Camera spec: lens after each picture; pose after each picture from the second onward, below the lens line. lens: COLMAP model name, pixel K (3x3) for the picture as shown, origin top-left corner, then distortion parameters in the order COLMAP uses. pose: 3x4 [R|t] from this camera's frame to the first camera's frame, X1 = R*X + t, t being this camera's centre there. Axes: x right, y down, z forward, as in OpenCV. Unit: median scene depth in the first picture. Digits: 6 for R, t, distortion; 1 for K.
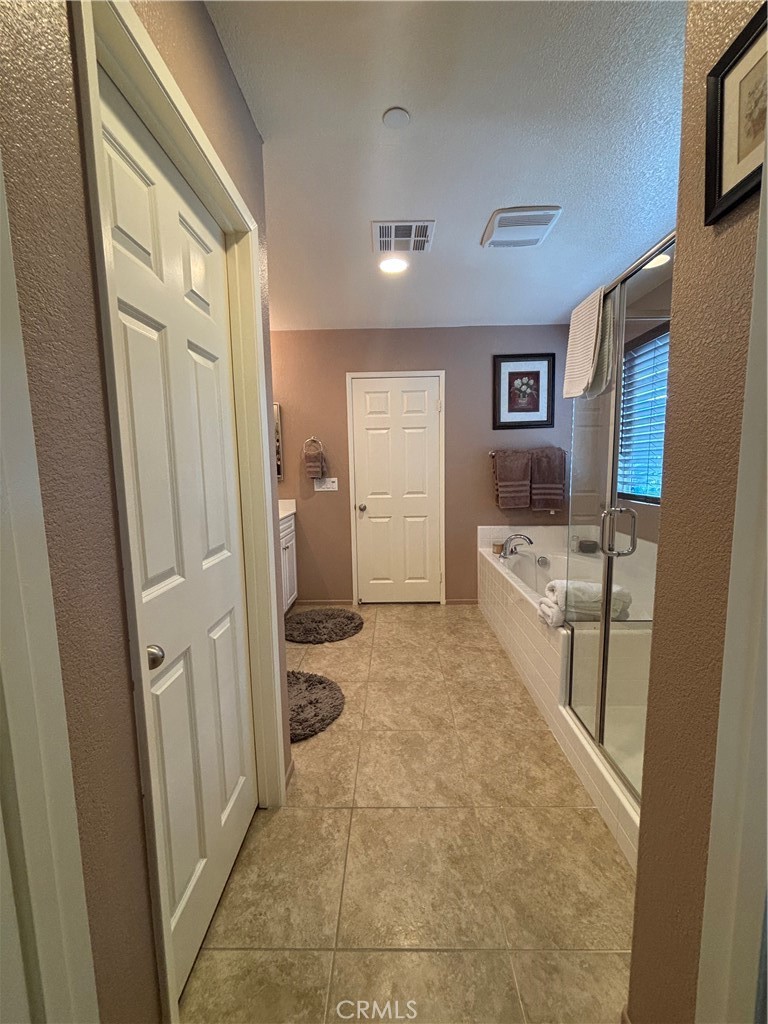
lens RADIAL K [[412.8, 0, 392.0], [0, 412.8, 513.3], [0, 0, 1]] dist [0.007874, -0.000781]
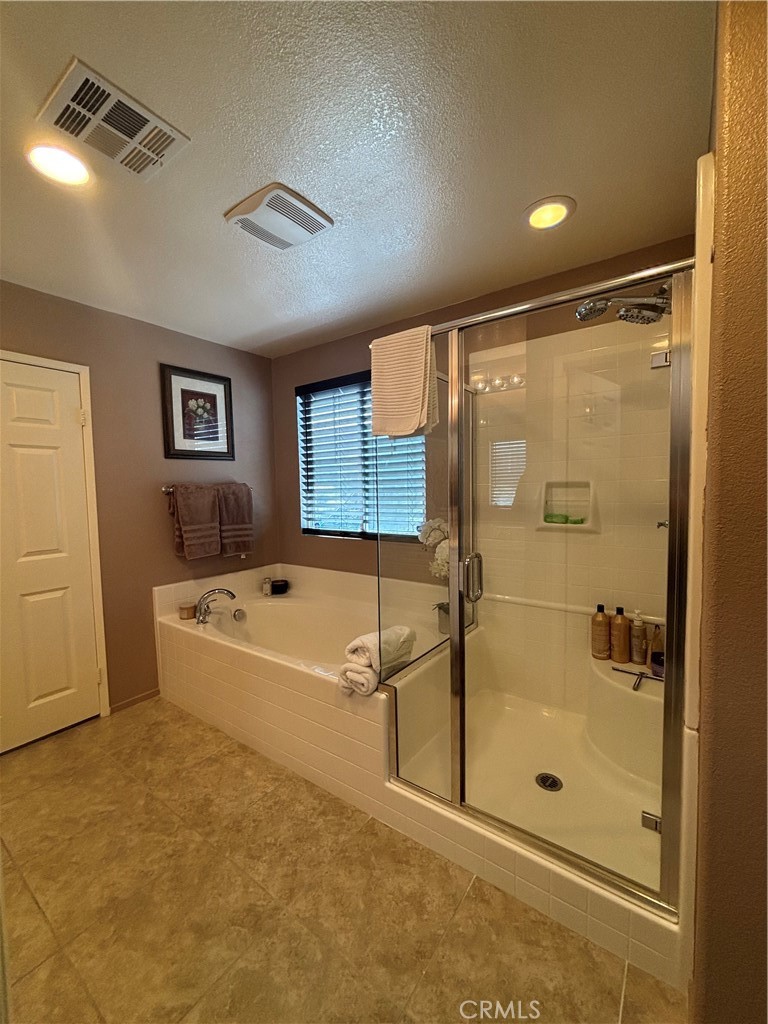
lens RADIAL K [[412.8, 0, 386.2], [0, 412.8, 513.4], [0, 0, 1]] dist [0.007874, -0.000781]
pose [[0.579530, -0.045705, 0.813669, -0.151355], [0.104649, 0.994334, -0.018682, -0.045039], [-0.808204, 0.095976, 0.581029, 0.237841]]
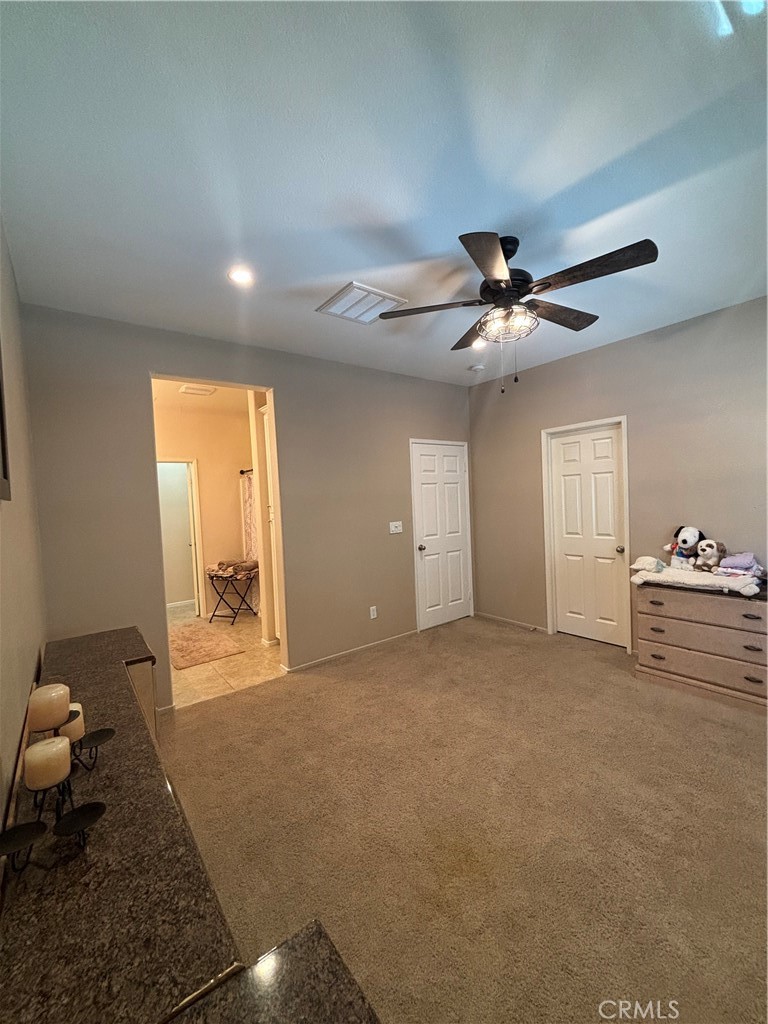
lens RADIAL K [[412.8, 0, 381.5], [0, 412.8, 513.7], [0, 0, 1]] dist [0.007874, -0.000781]
pose [[0.798192, -0.030069, 0.601652, -0.930276], [0.095608, 0.992418, -0.077242, -0.031358], [-0.594767, 0.119176, 0.795015, 0.104852]]
